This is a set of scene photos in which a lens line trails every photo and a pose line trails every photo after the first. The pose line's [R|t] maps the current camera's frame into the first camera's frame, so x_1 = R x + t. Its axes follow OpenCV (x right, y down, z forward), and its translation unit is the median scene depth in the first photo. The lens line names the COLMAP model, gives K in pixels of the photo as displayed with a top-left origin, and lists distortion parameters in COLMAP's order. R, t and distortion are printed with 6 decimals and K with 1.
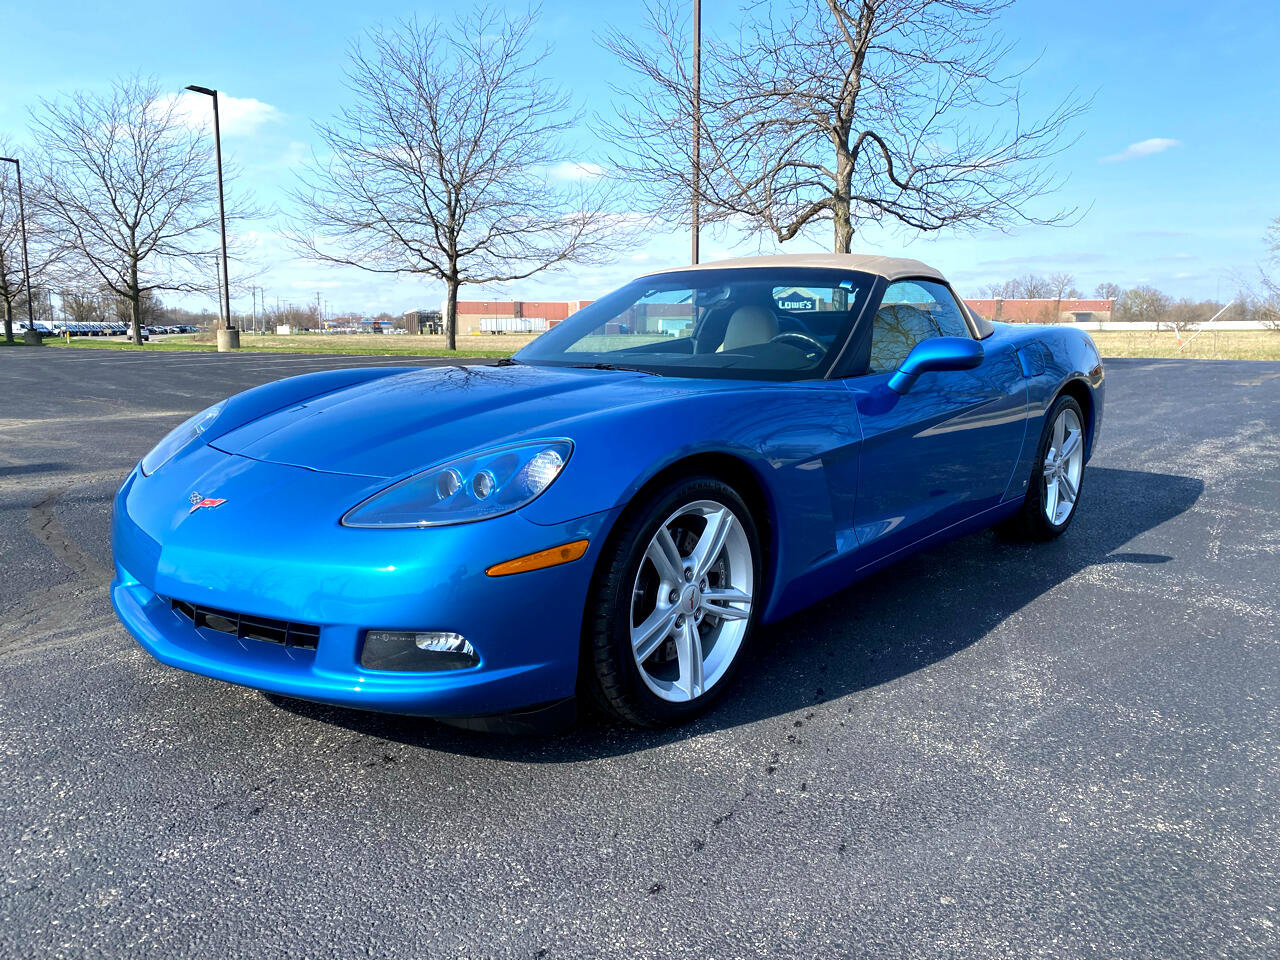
lens RADIAL K [[993.3, 0, 623.8], [0, 993.3, 468.6], [0, 0, 1]] dist [0.006179, -0.010696]
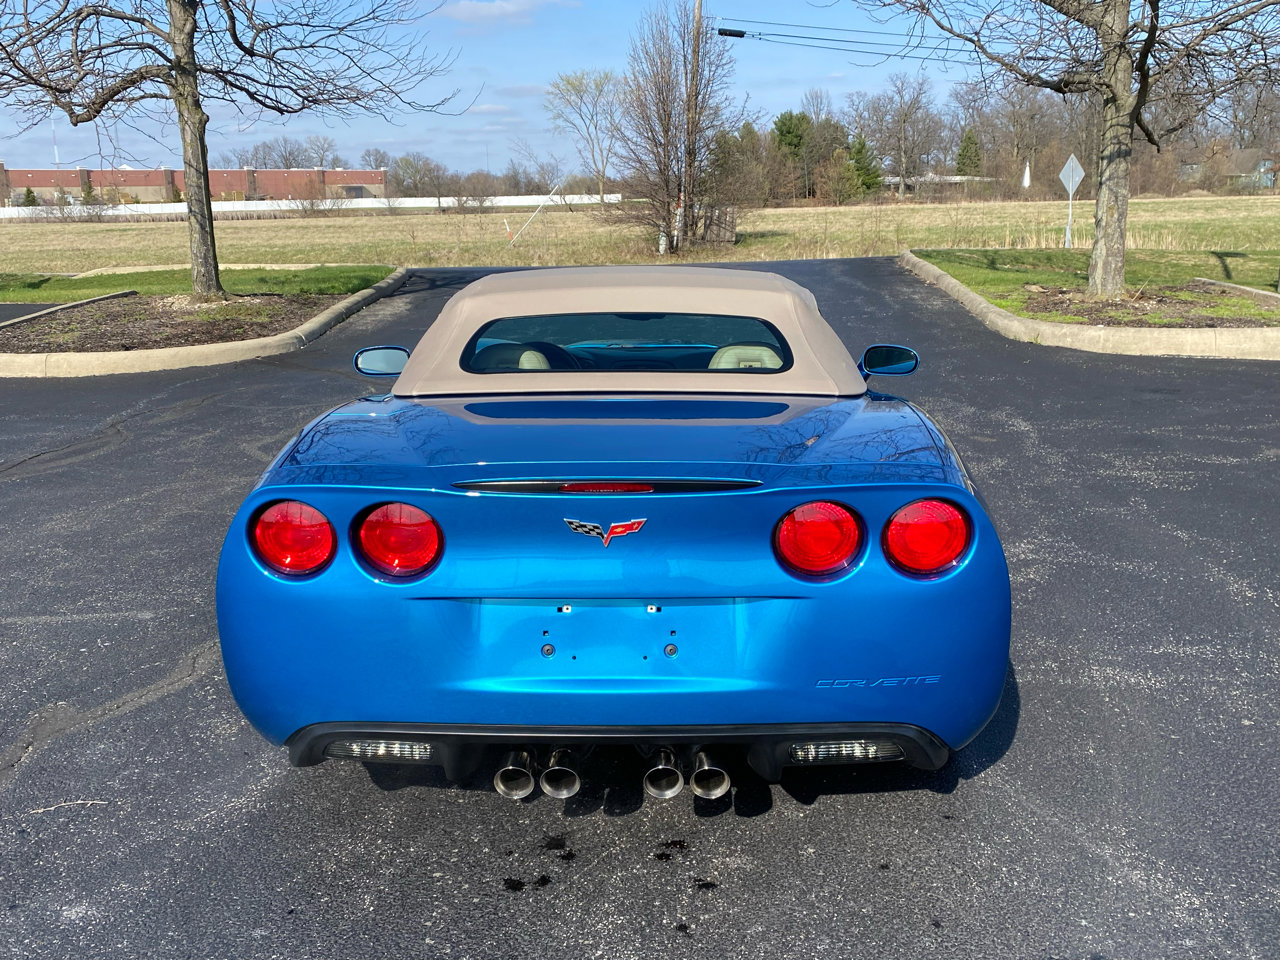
lens RADIAL K [[1302.1, 0, 625.8], [0, 1302.1, 452.4], [0, 0, 1]] dist [-0.004511, 0.000000]
pose [[0.790304, -0.130360, 0.598687, -0.105191], [0.097672, 0.991414, 0.086940, -0.053003], [-0.604880, -0.010234, 0.796251, 0.086649]]
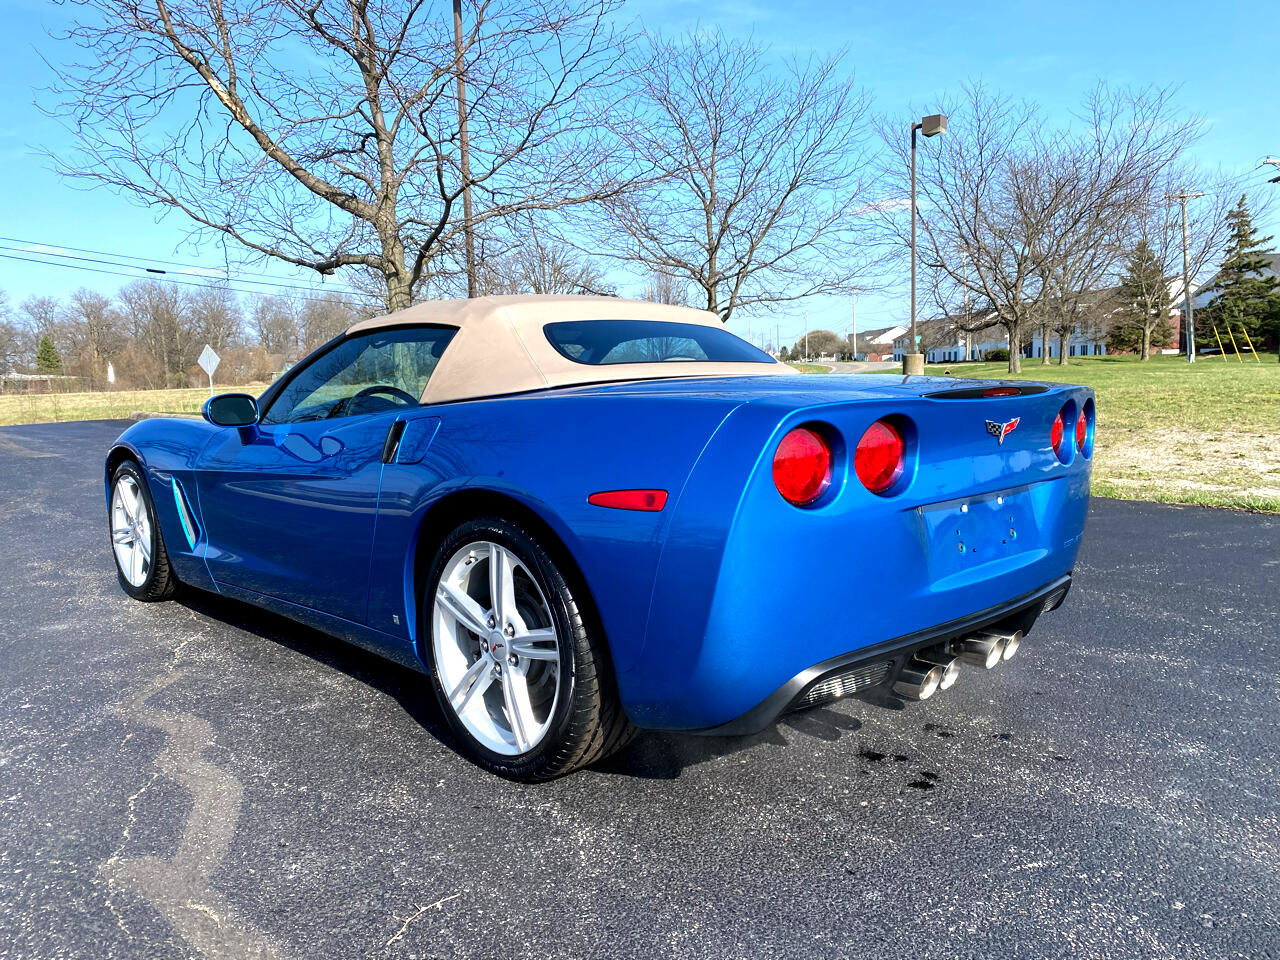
lens RADIAL K [[993.3, 0, 631.0], [0, 993.3, 487.4], [0, 0, 1]] dist [0.006179, -0.010696]
pose [[0.108829, -0.112746, 0.987646, -0.174378], [0.159312, 0.982683, 0.094625, -0.042624], [-0.981211, 0.147046, 0.124906, 0.287015]]
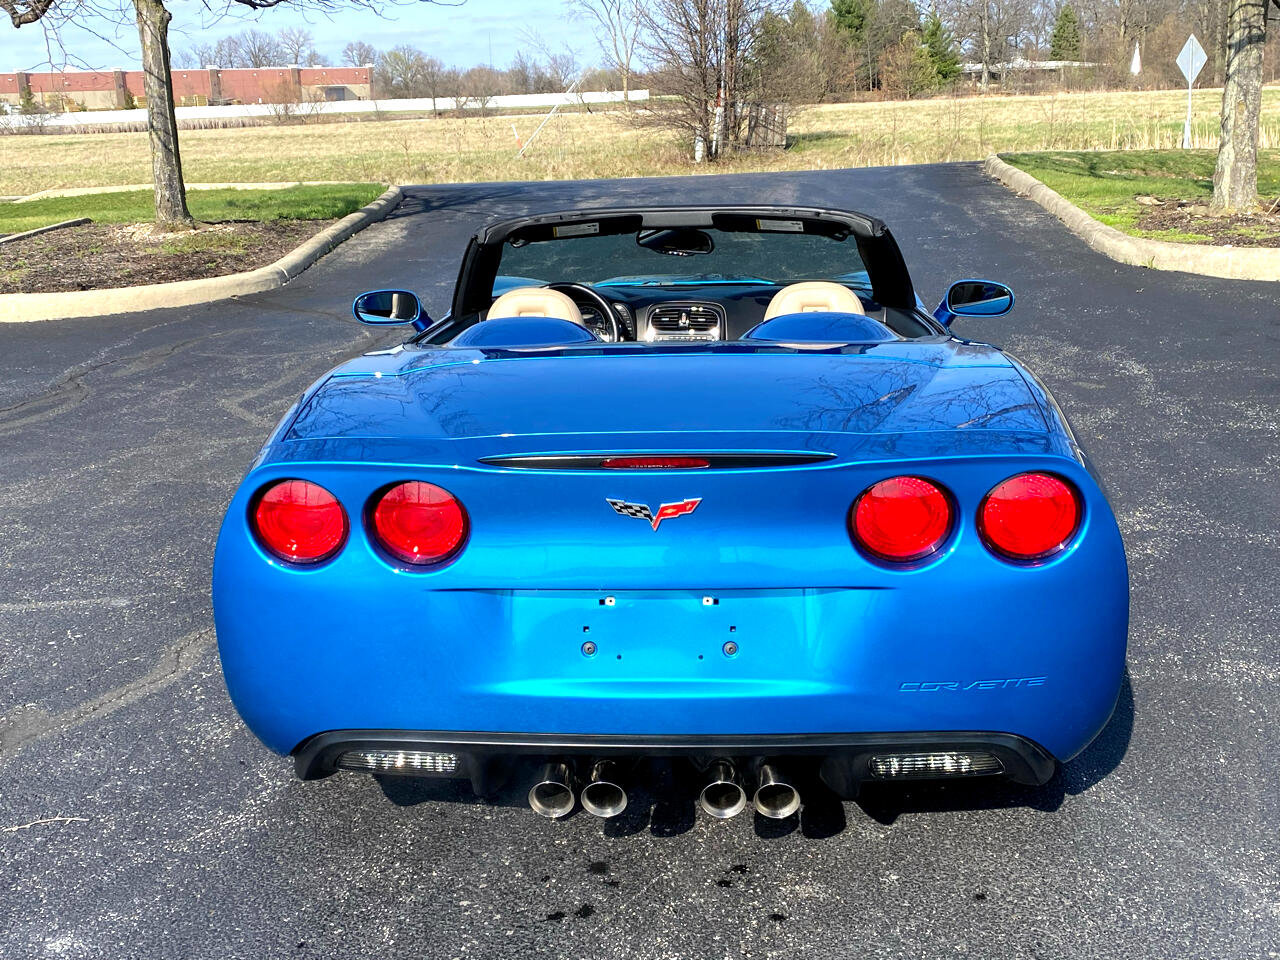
lens RADIAL K [[1538.3, 0, 589.6], [0, 1538.3, 425.4], [0, 0, 1]] dist [-0.002720, 0.000000]
pose [[0.814121, -0.148650, 0.561346, -0.110103], [0.110467, 0.988673, 0.101600, -0.057216], [-0.570091, -0.020704, 0.821321, 0.084329]]
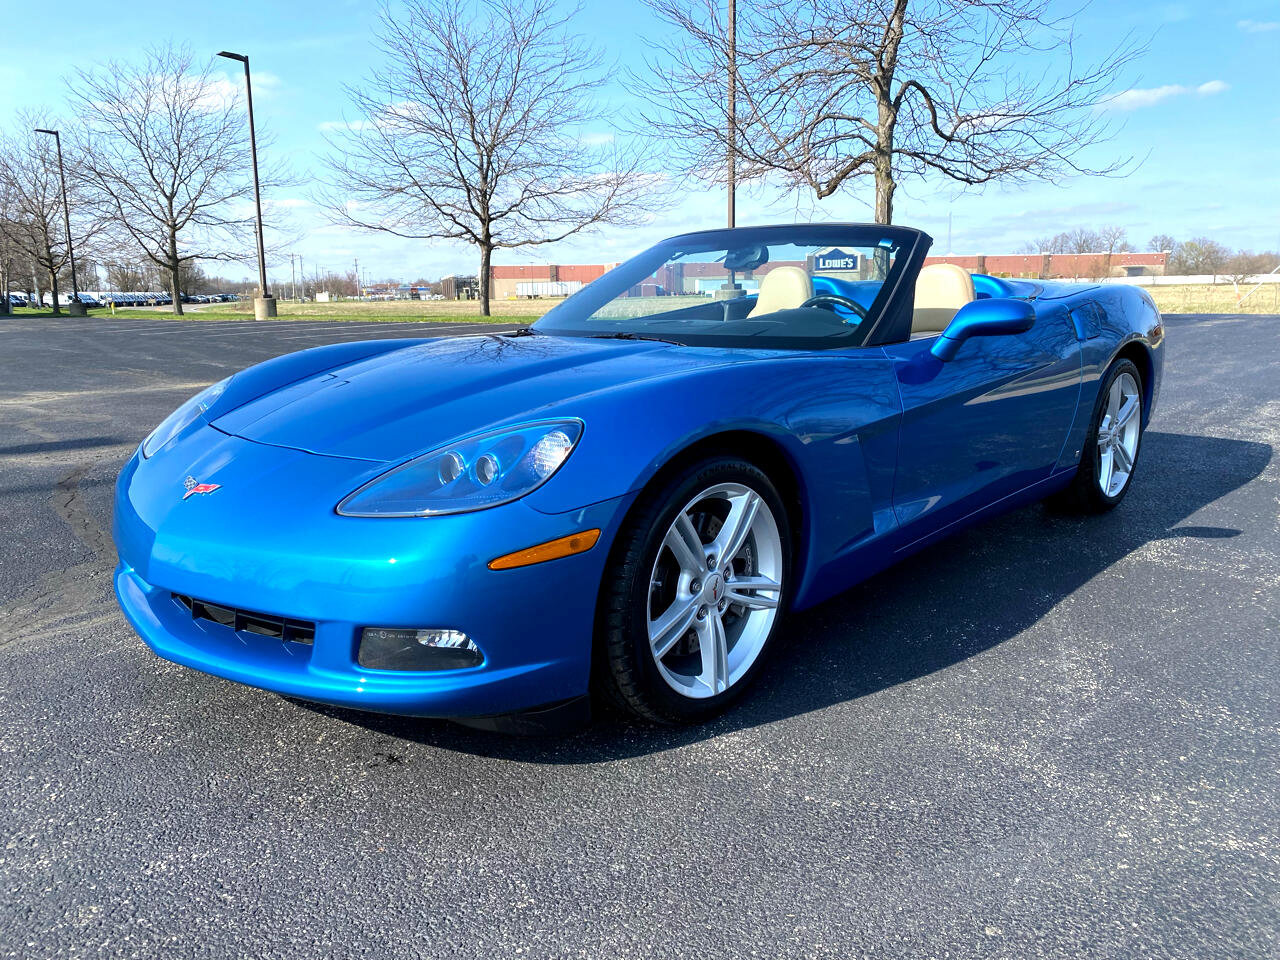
lens RADIAL K [[993.3, 0, 618.0], [0, 993.3, 474.1], [0, 0, 1]] dist [0.006179, -0.010696]
pose [[0.998954, -0.007210, -0.045152, 0.003304], [0.009124, 0.999062, 0.042326, -0.002550], [0.044804, -0.042694, 0.998083, 0.011575]]
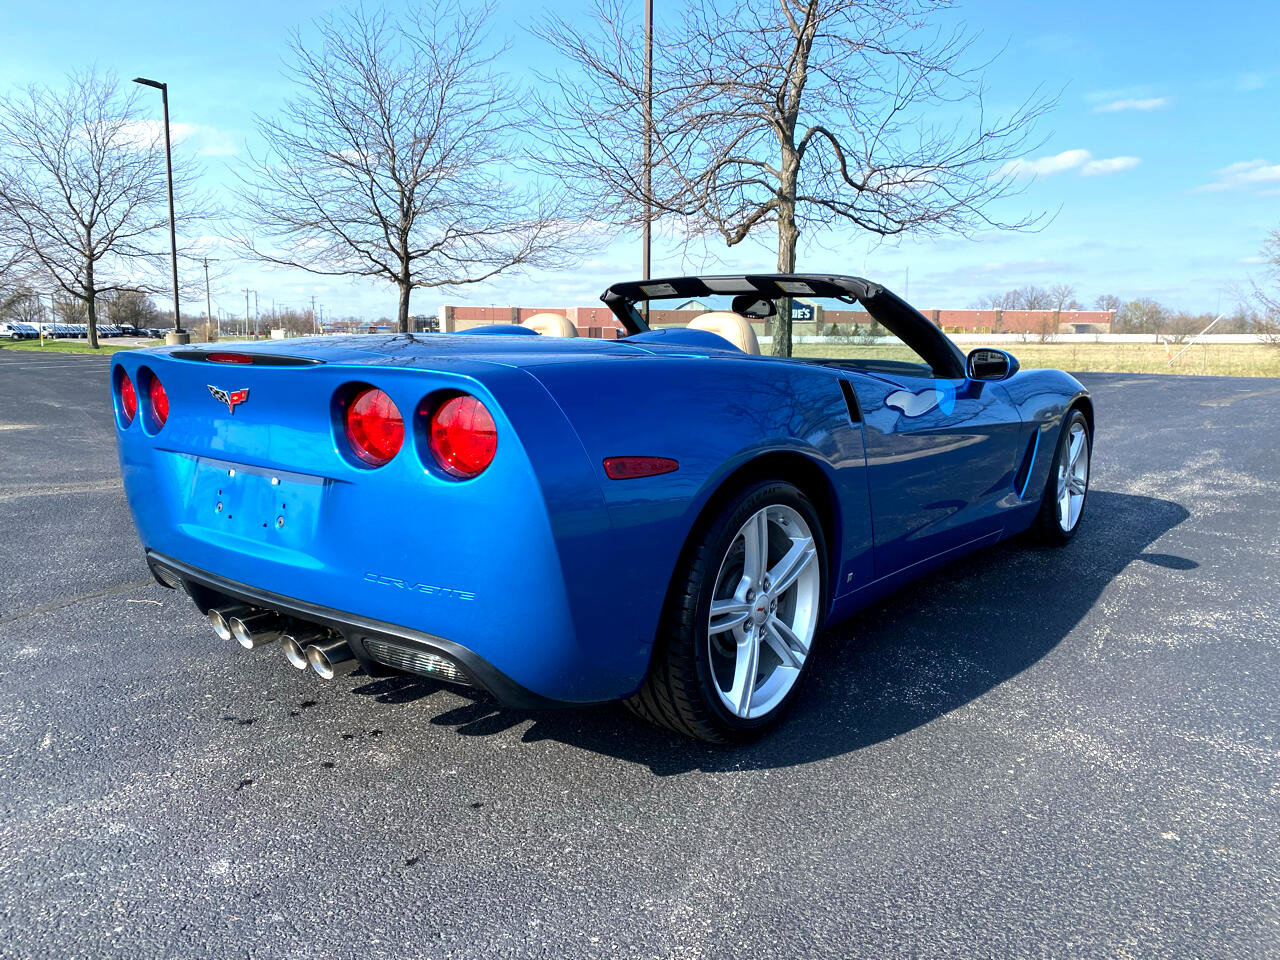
lens RADIAL K [[993.3, 0, 644.5], [0, 993.3, 460.1], [0, 0, 1]] dist [0.006179, -0.010696]
pose [[0.999919, 0.008433, 0.009585, 0.075047], [-0.008285, 0.999847, -0.015411, -0.012648], [-0.009713, 0.015330, 0.999835, 0.077193]]
